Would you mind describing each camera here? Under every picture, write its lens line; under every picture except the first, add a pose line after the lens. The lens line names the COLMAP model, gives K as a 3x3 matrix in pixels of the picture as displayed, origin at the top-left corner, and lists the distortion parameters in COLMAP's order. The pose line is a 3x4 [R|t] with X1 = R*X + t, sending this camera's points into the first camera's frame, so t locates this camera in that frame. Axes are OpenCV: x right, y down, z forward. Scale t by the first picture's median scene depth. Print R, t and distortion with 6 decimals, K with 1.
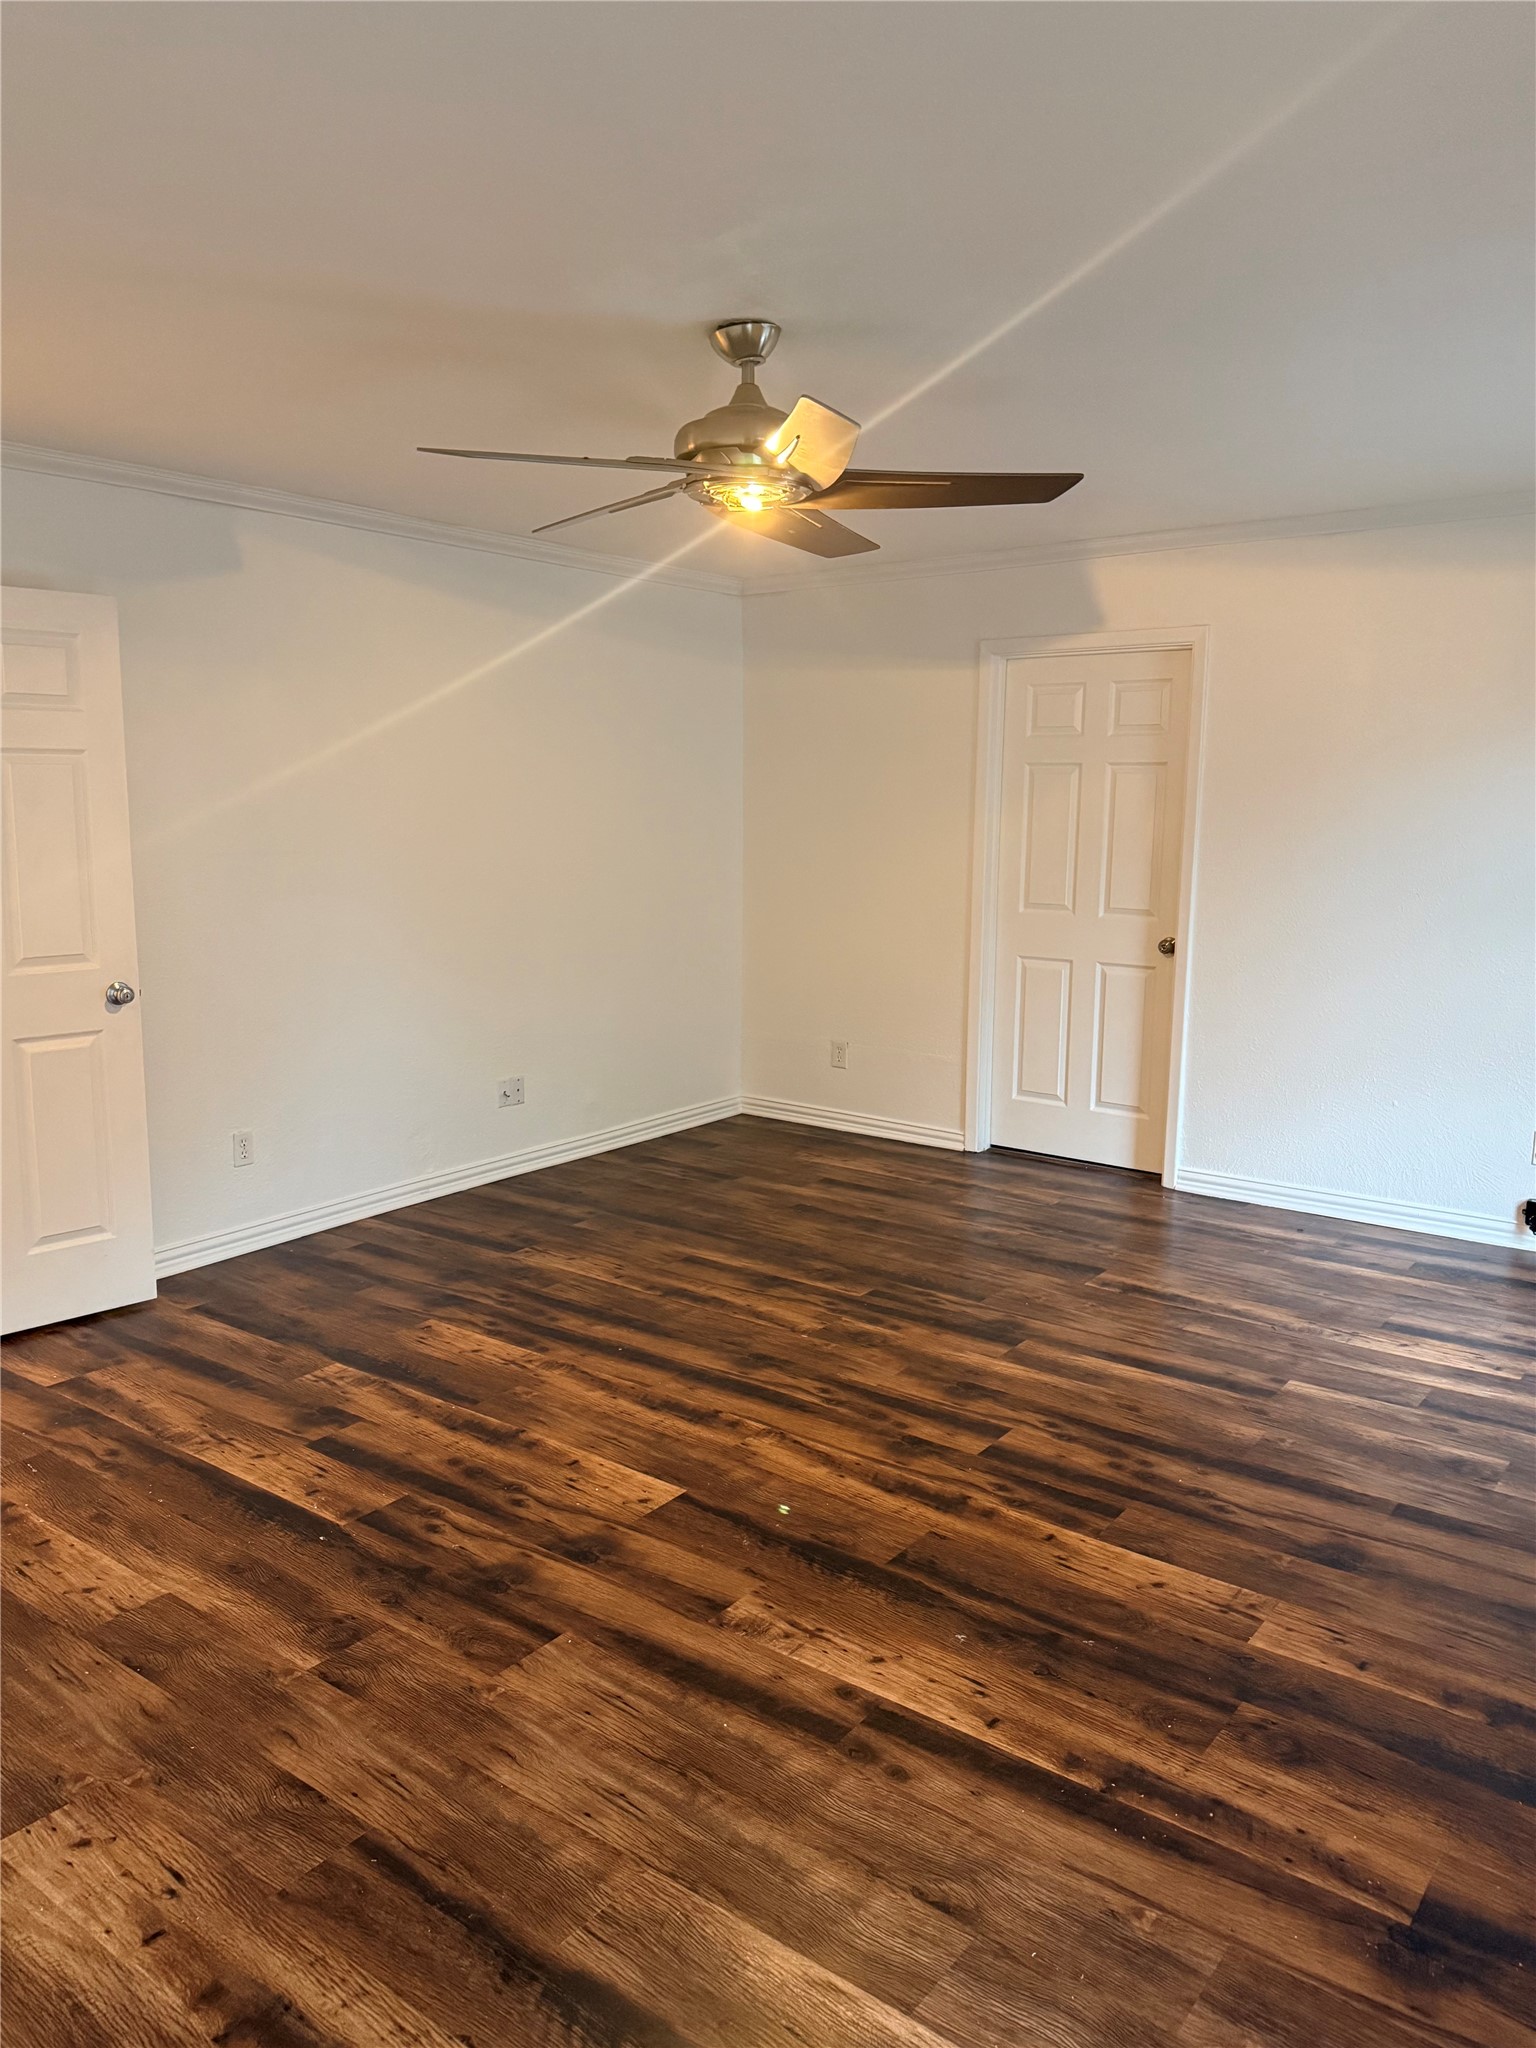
lens RADIAL K [[1469.0, 0, 814.1], [0, 1469.0, 1016.7], [0, 0, 1]] dist [0.078704, -0.093190]
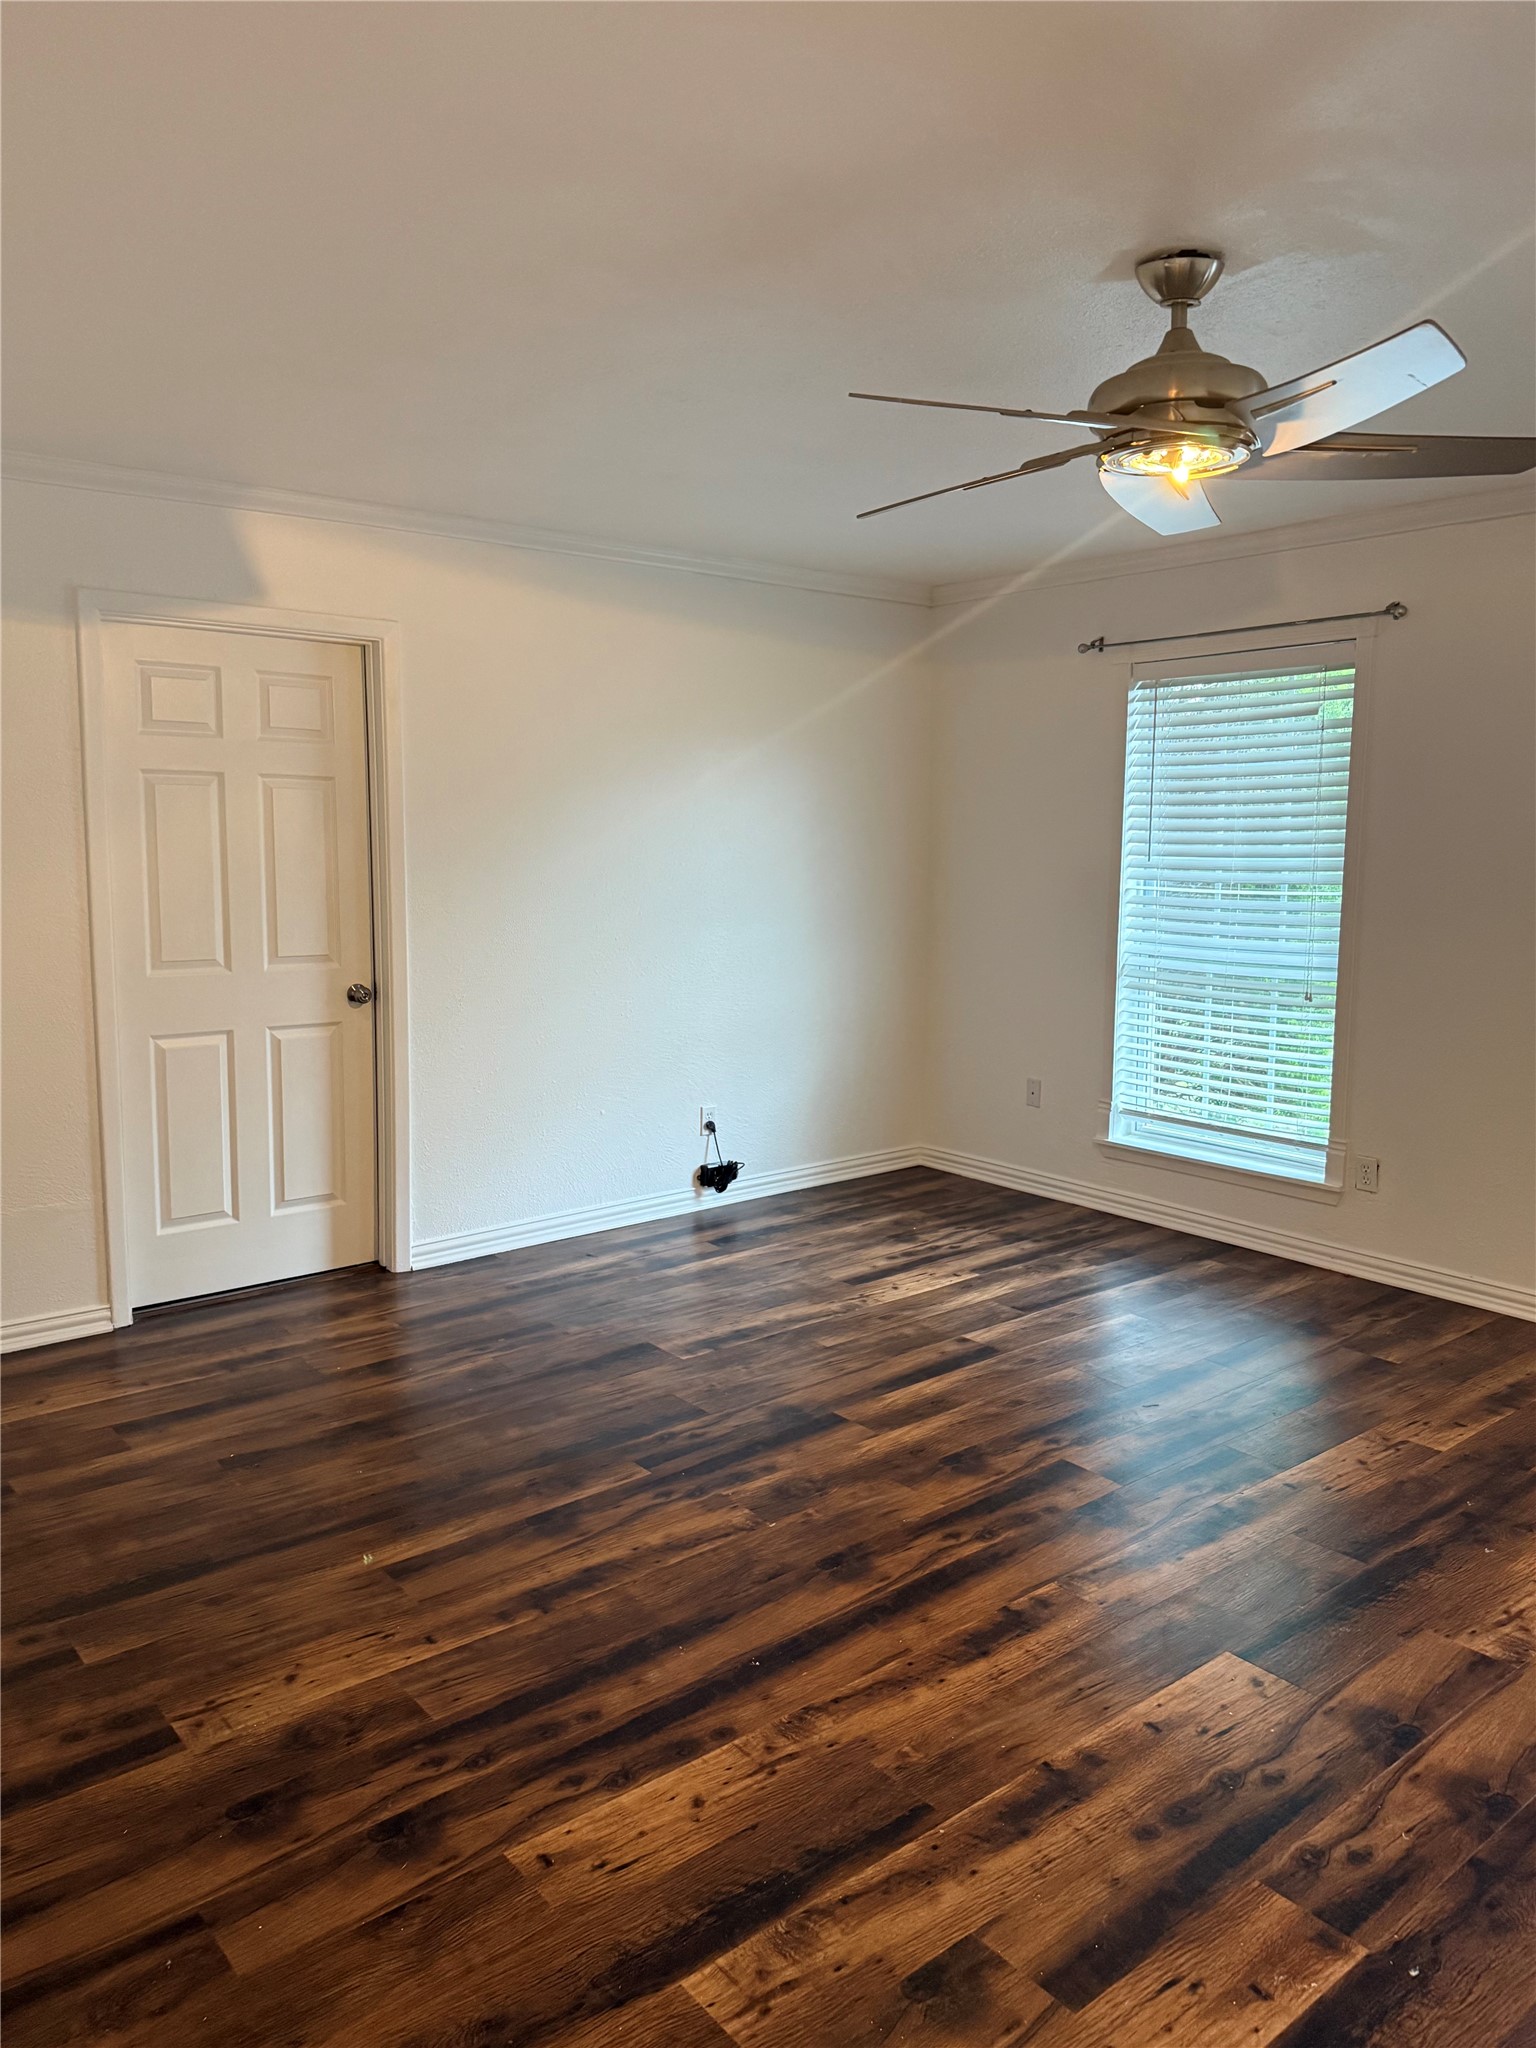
lens RADIAL K [[1469.0, 0, 778.0], [0, 1469.0, 1006.6], [0, 0, 1]] dist [0.078704, -0.093190]
pose [[0.253361, -0.134132, 0.958028, -0.697094], [0.143606, 0.984583, 0.099872, -0.123589], [-0.956653, 0.112275, 0.268717, 0.745755]]
